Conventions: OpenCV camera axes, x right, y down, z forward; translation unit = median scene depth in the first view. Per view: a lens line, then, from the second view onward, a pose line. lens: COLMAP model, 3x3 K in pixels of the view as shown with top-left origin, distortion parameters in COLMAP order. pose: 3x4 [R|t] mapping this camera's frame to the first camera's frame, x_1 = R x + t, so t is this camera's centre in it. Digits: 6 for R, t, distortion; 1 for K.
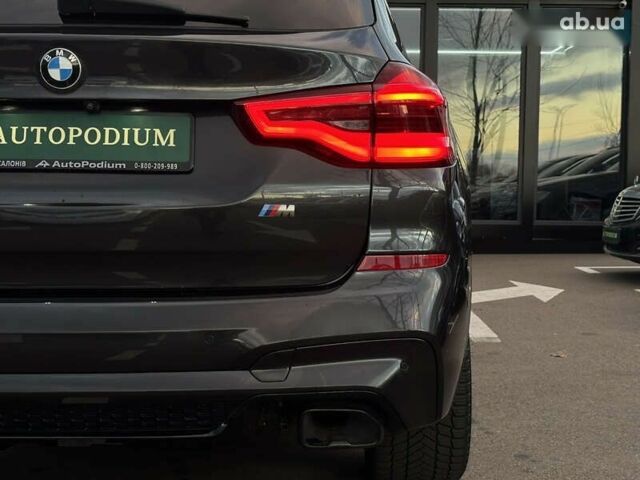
lens RADIAL K [[1051.1, 0, 342.0], [0, 1051.1, 238.6], [0, 0, 1]] dist [0.144578, -0.139981]
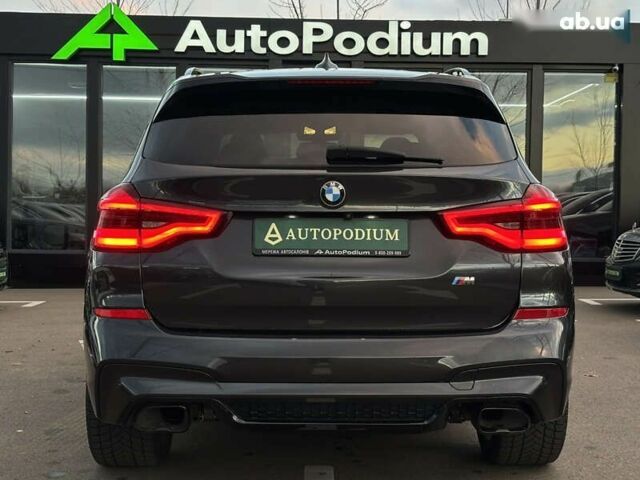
lens RADIAL K [[988.8, 0, 320.0], [0, 988.8, 240.0], [0, 0, 1]] dist [0.092778, -0.089579]
pose [[0.999914, -0.000097, -0.013133, -0.253370], [-0.000248, 0.999655, -0.026263, -0.047952], [0.013131, 0.026264, 0.999569, -0.478808]]
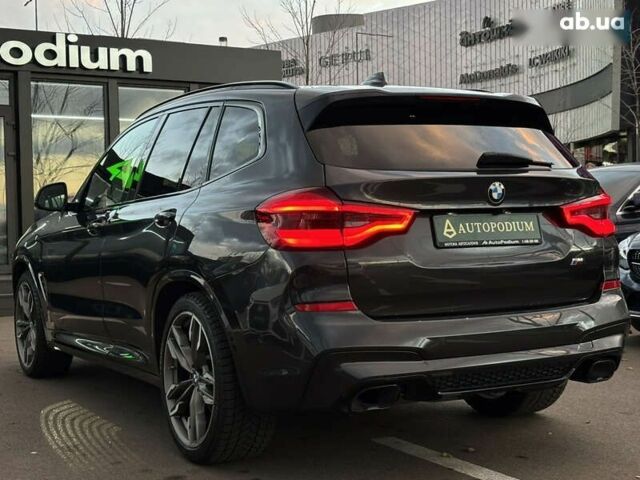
lens RADIAL K [[945.0, 0, 320.0], [0, 945.0, 240.0], [0, 0, 1]] dist [0.190112, -0.722758]
pose [[0.889681, -0.037976, 0.455000, -1.273980], [0.054199, 0.998273, -0.022659, -0.051196], [-0.453354, 0.044820, 0.890203, -0.358441]]
